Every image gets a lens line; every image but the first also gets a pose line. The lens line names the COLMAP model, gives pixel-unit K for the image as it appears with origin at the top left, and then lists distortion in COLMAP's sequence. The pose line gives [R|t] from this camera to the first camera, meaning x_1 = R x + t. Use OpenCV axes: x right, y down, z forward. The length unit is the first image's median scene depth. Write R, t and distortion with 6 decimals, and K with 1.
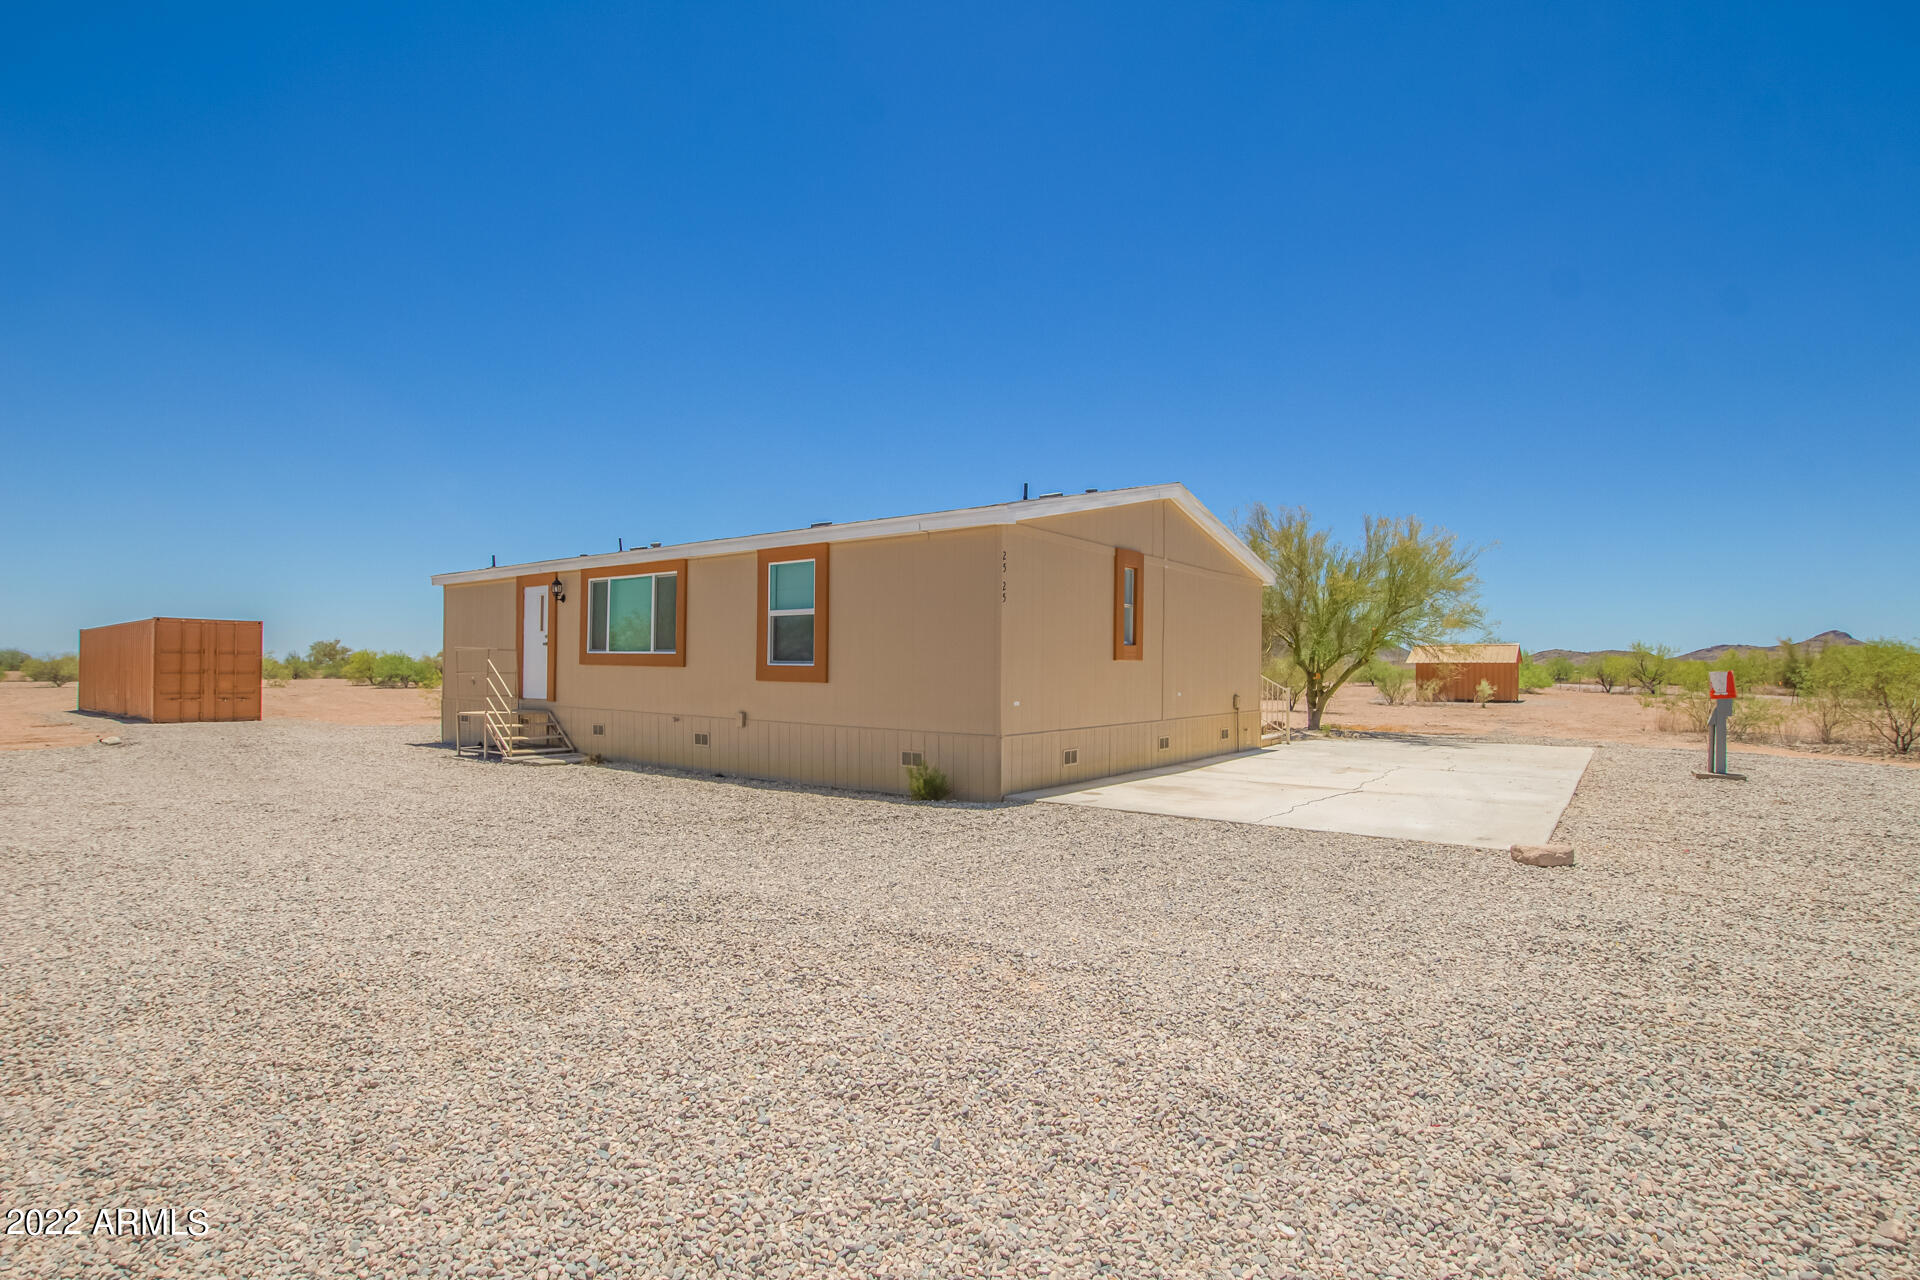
lens RADIAL K [[838.3, 0, 962.1], [0, 838.3, 685.5], [0, 0, 1]] dist [0.000052, 0.000008]
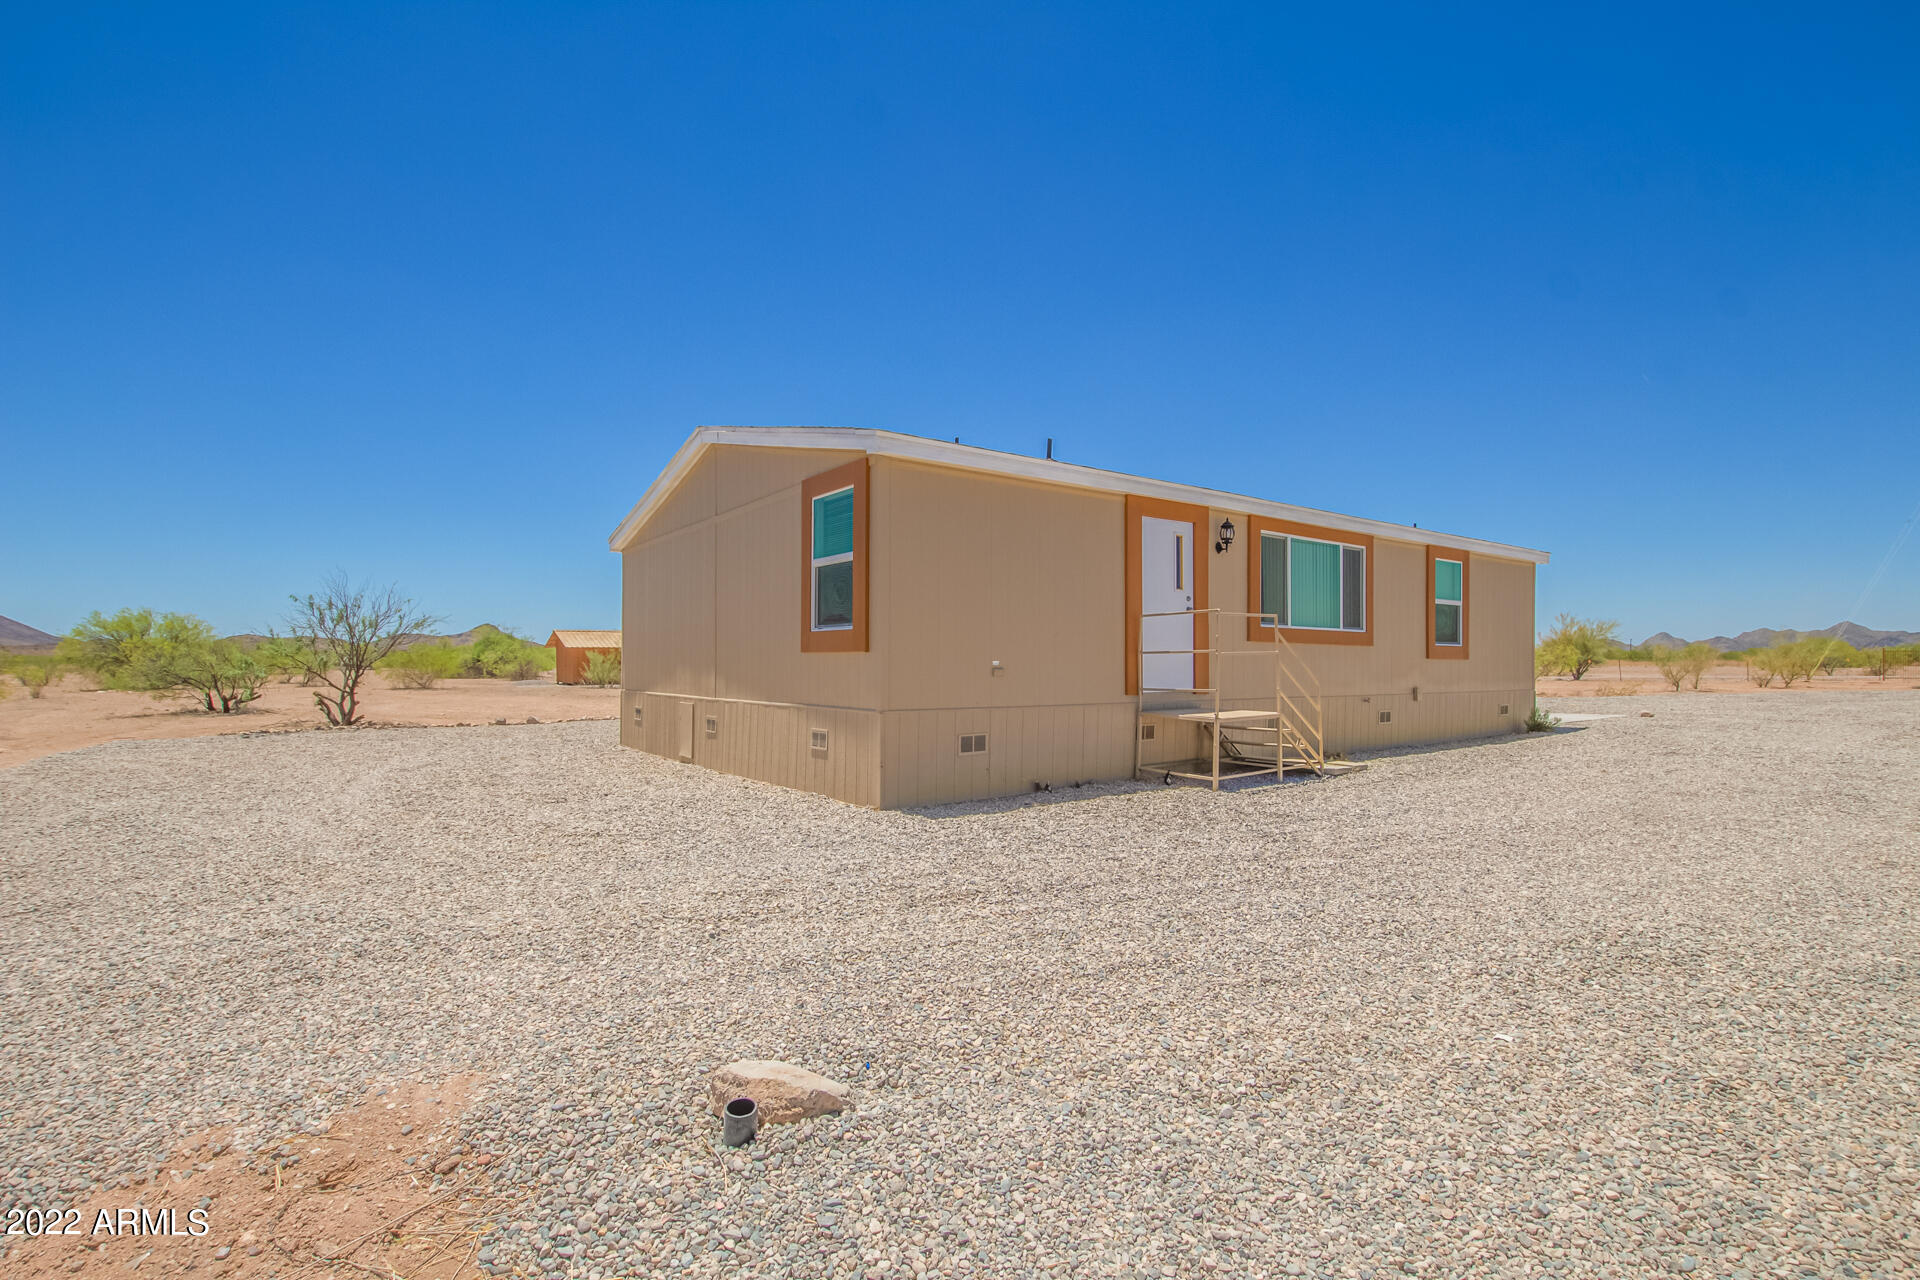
lens RADIAL K [[895.9, 0, 960.0], [0, 895.9, 640.0], [0, 0, 1]] dist [0.000279, 0.000053]
pose [[0.312835, -0.002522, 0.949804, -1.288414], [0.000114, 0.999997, 0.002618, -0.028123], [-0.949807, -0.000711, 0.312834, 0.986668]]
